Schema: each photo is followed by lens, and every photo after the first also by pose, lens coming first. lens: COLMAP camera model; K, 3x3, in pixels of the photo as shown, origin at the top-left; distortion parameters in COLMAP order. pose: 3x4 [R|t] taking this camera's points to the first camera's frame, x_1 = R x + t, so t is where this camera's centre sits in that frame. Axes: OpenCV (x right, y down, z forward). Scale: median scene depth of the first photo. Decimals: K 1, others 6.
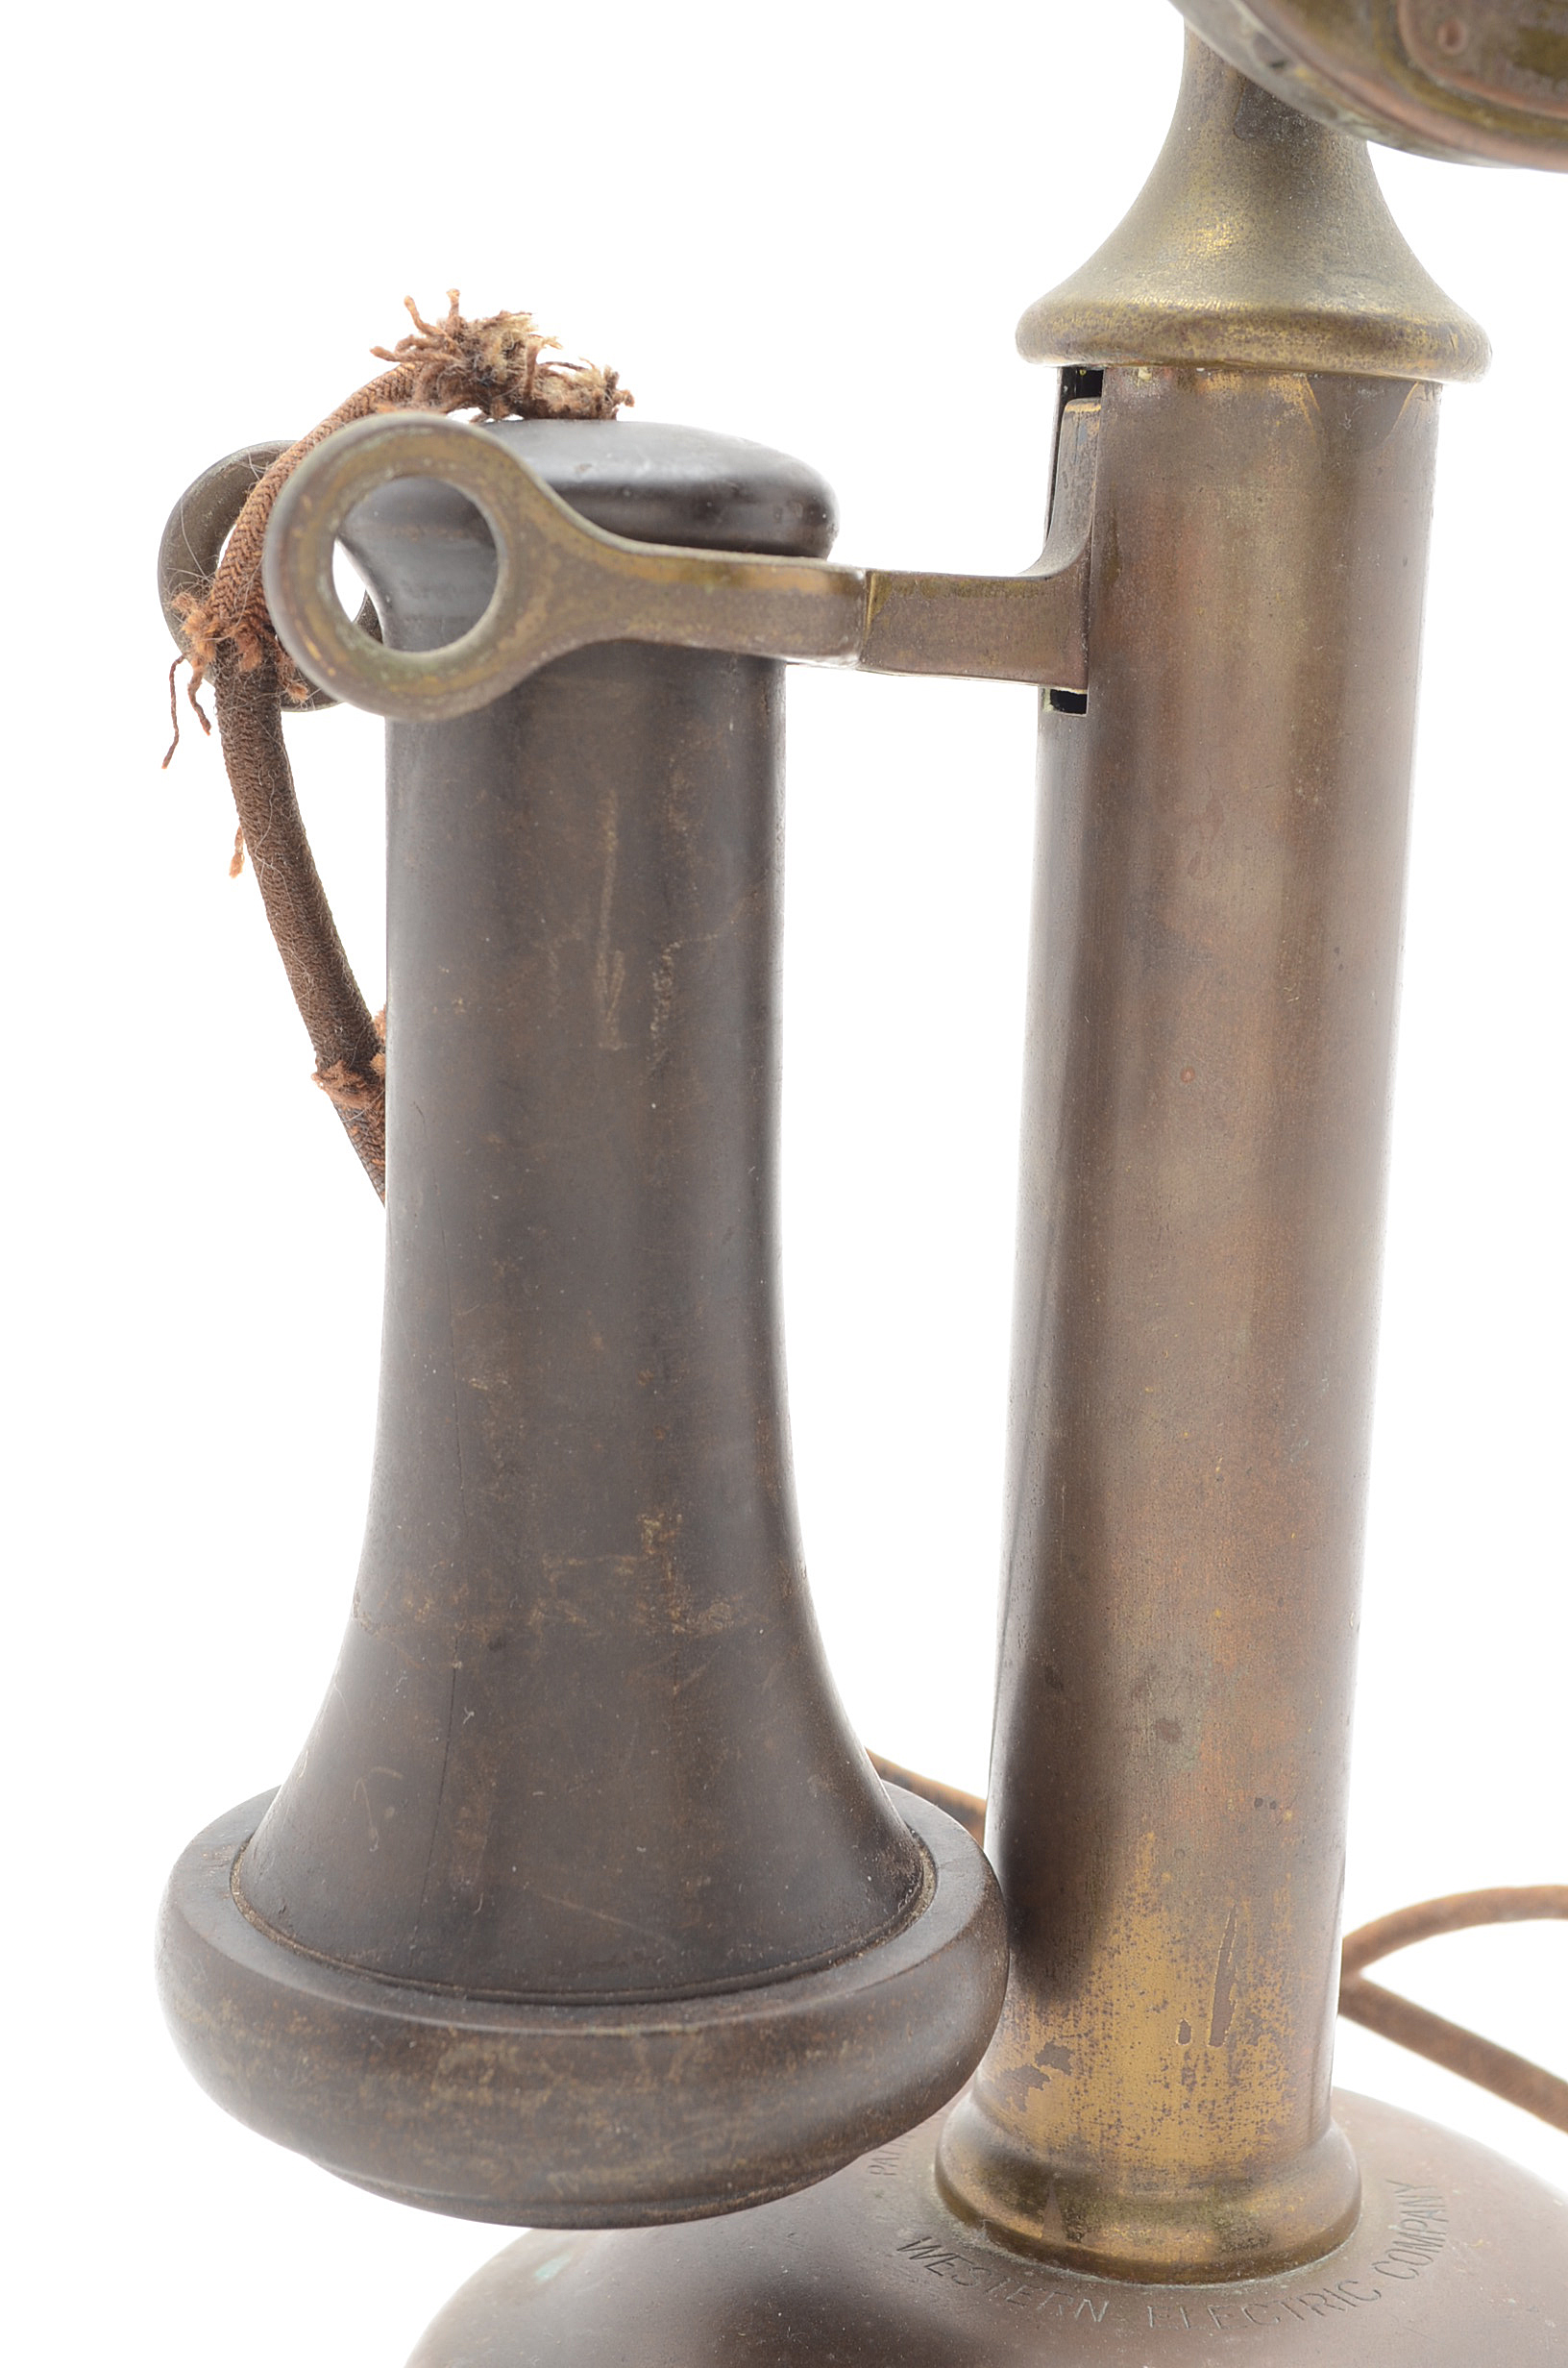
lens RADIAL K [[3960.2, 0, 769.6], [0, 3960.2, 1307.7], [0, 0, 1]] dist [-0.018017, 0.000000]
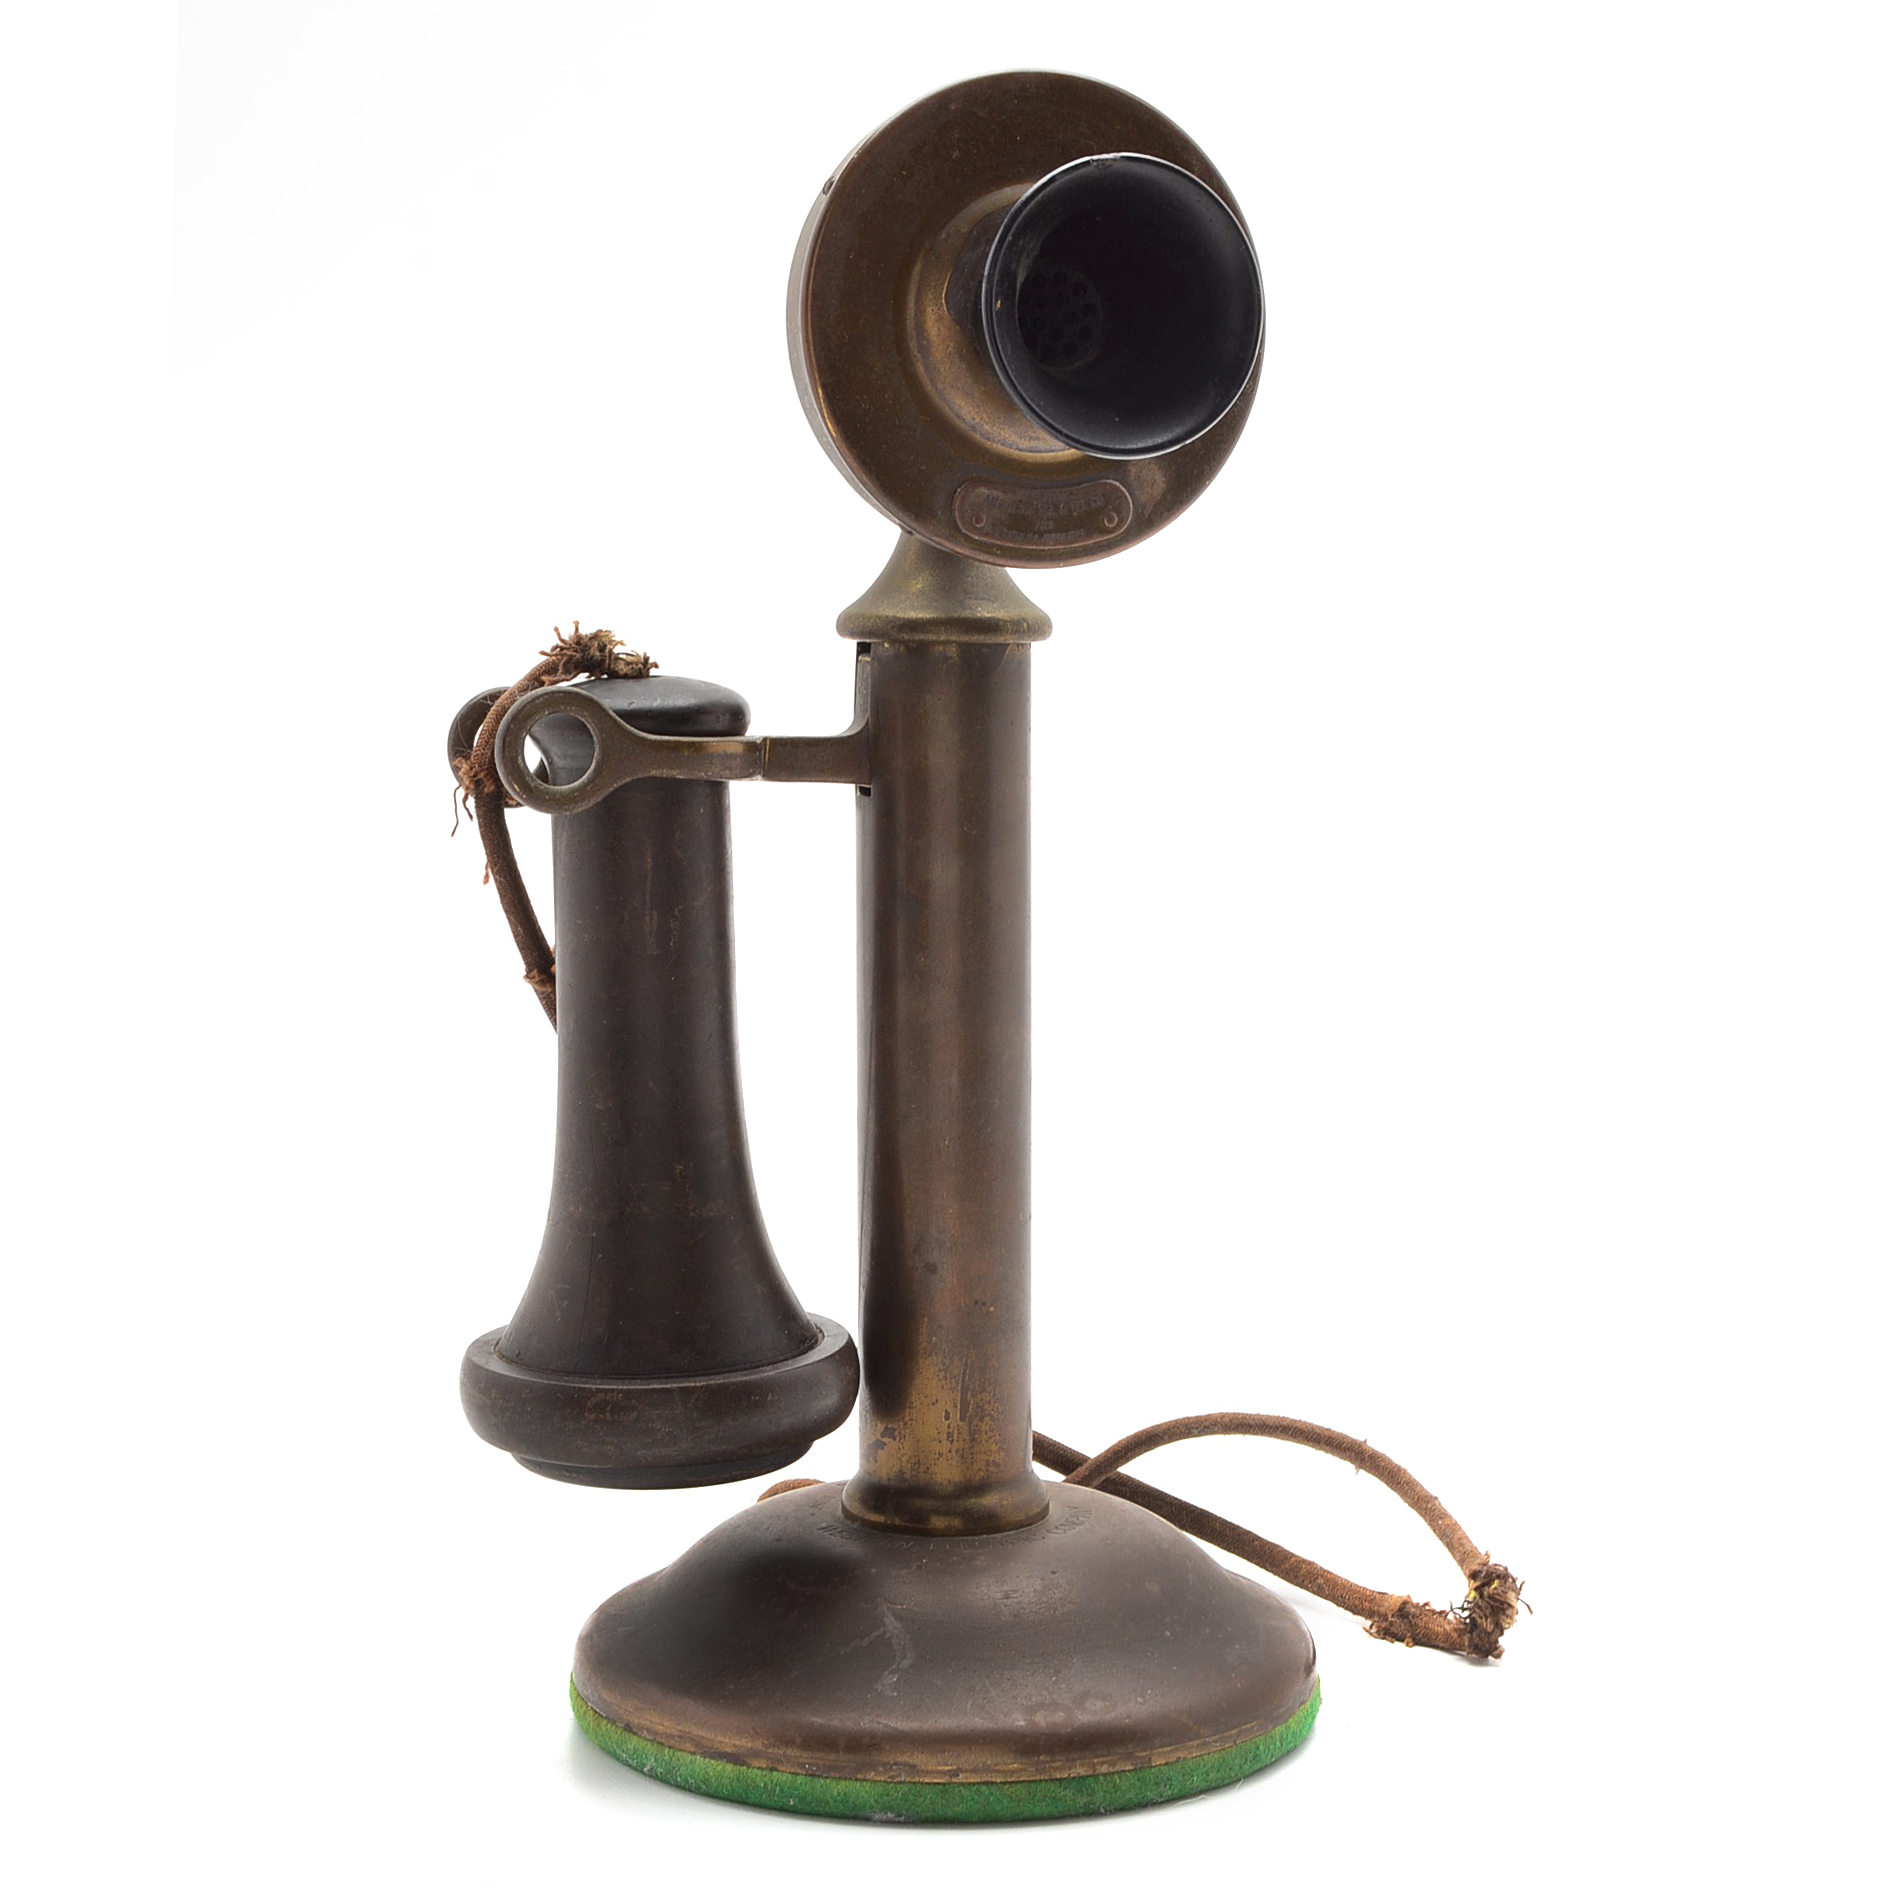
lens RADIAL K [[4729.0, 0, 938.6], [0, 4729.0, 927.6], [0, 0, 1]] dist [-0.046417, 0.000000]
pose [[0.998769, -0.036011, -0.034115, 0.207521], [0.032388, 0.994320, -0.101382, 0.191220], [0.037572, 0.100152, 0.994262, -1.617340]]
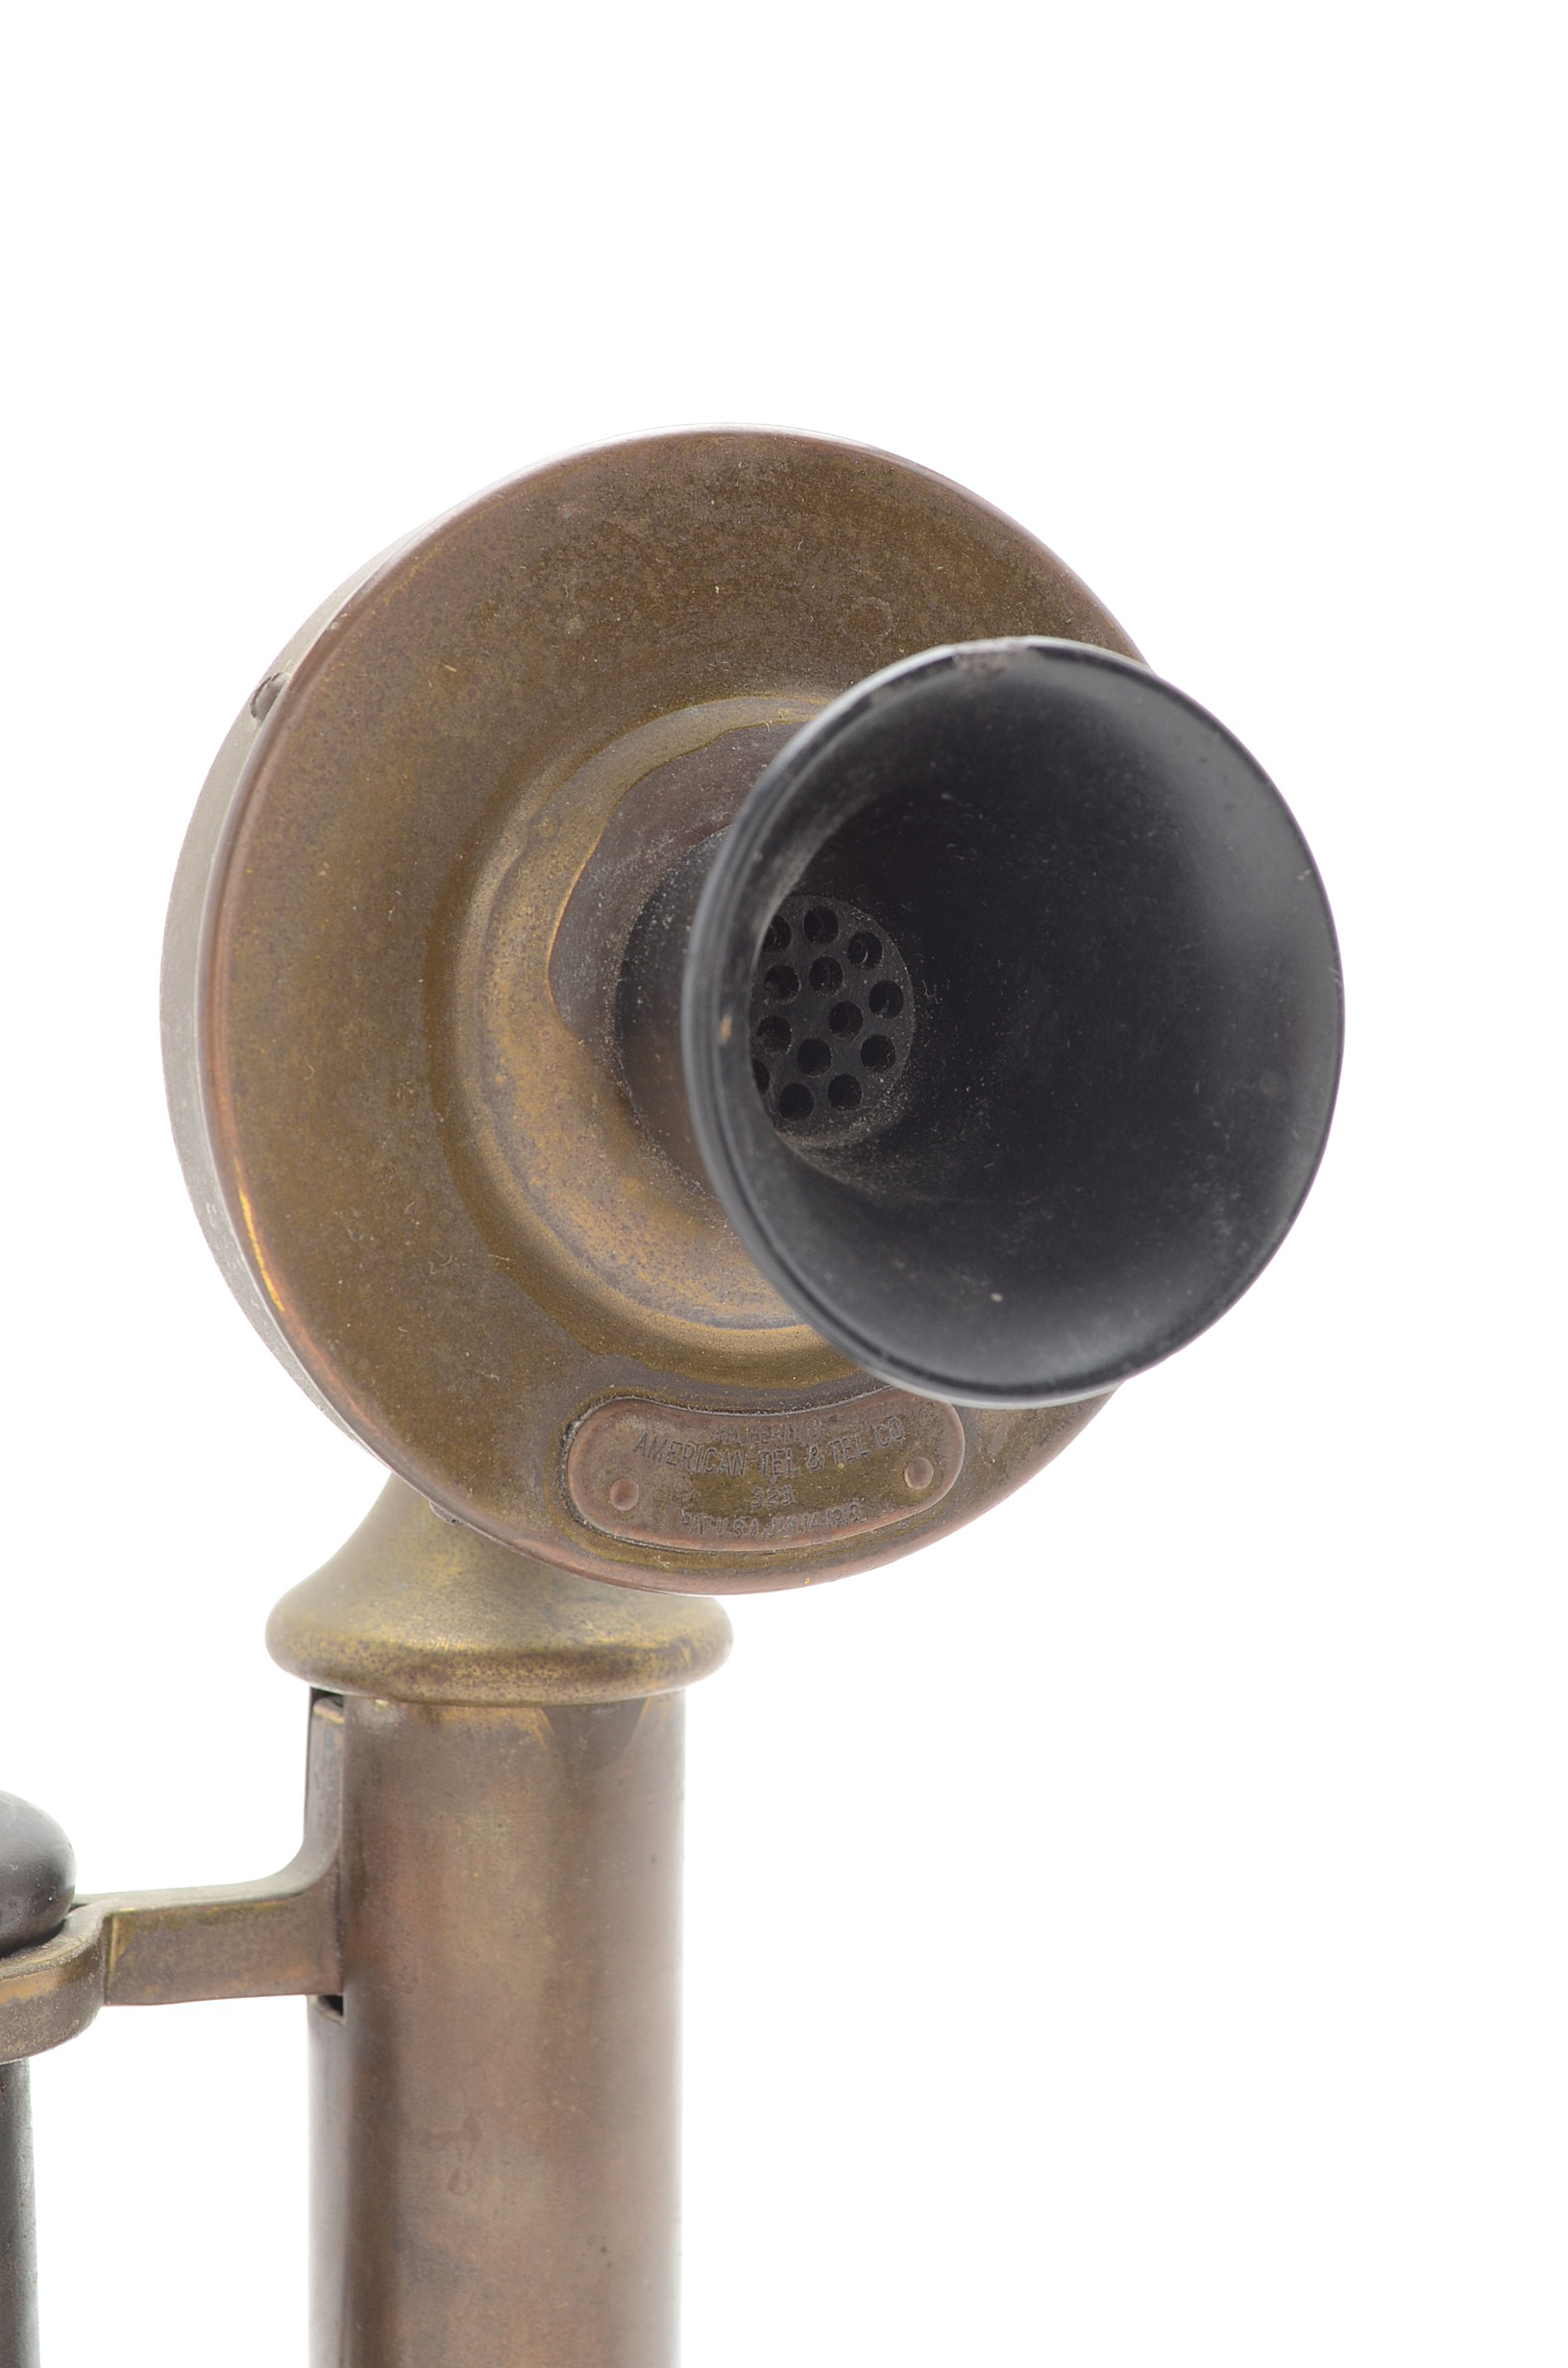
lens RADIAL K [[3960.2, 0, 788.8], [0, 3960.2, 1188.8], [0, 0, 1]] dist [-0.018017, 0.000000]
pose [[0.994316, -0.035726, 0.100295, 0.100742], [0.046095, 0.993608, -0.103047, -0.255260], [-0.095972, 0.107085, 0.989607, -0.020834]]
